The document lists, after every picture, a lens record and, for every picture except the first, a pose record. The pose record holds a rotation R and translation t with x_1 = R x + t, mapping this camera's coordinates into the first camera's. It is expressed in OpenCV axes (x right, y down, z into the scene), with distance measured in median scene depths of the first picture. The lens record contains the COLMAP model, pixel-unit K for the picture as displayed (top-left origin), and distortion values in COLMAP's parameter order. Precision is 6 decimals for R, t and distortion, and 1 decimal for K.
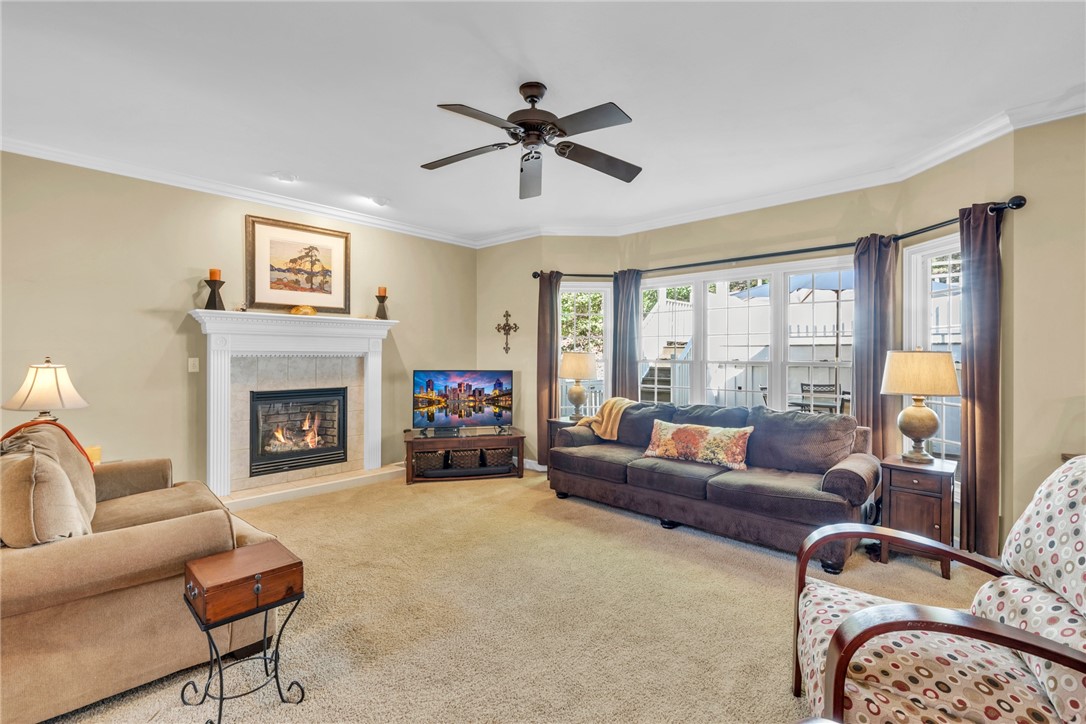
lens RADIAL K [[492.0, 0, 543.0], [0, 492.0, 362.0], [0, 0, 1]] dist [-0.001218, -0.000783]
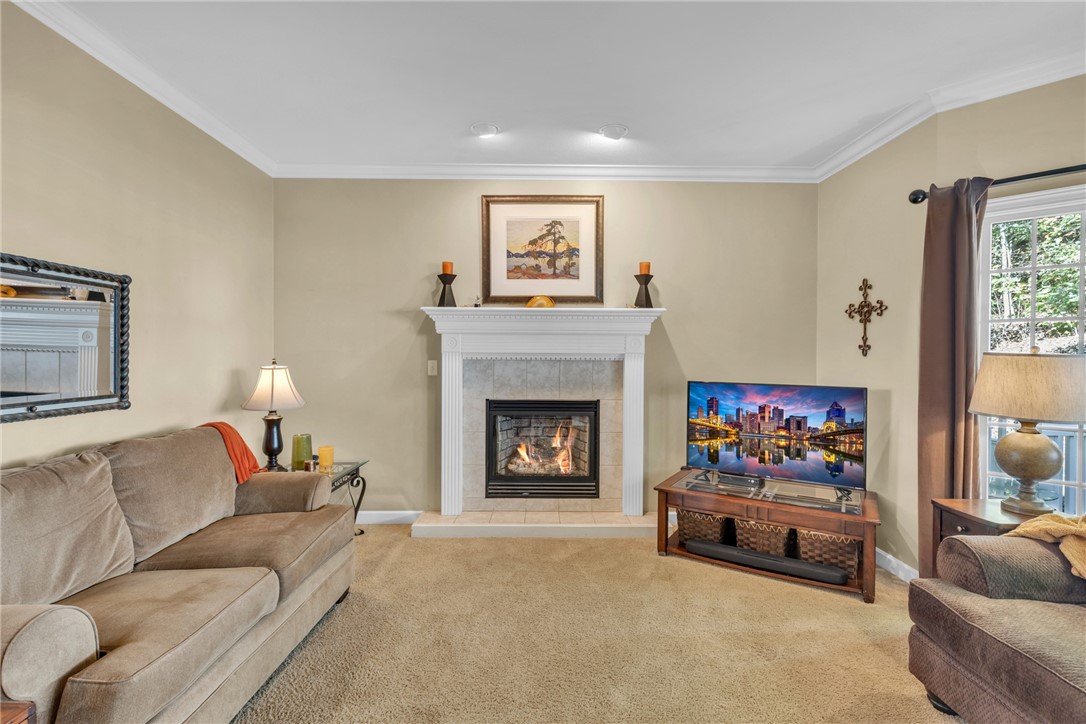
lens RADIAL K [[492.0, 0, 543.0], [0, 492.0, 362.0], [0, 0, 1]] dist [-0.001218, -0.000783]
pose [[0.689945, 0.010650, -0.723784, 0.089539], [-0.014437, 0.999895, 0.000951, -0.007524], [0.723718, 0.009794, 0.690026, 0.419784]]
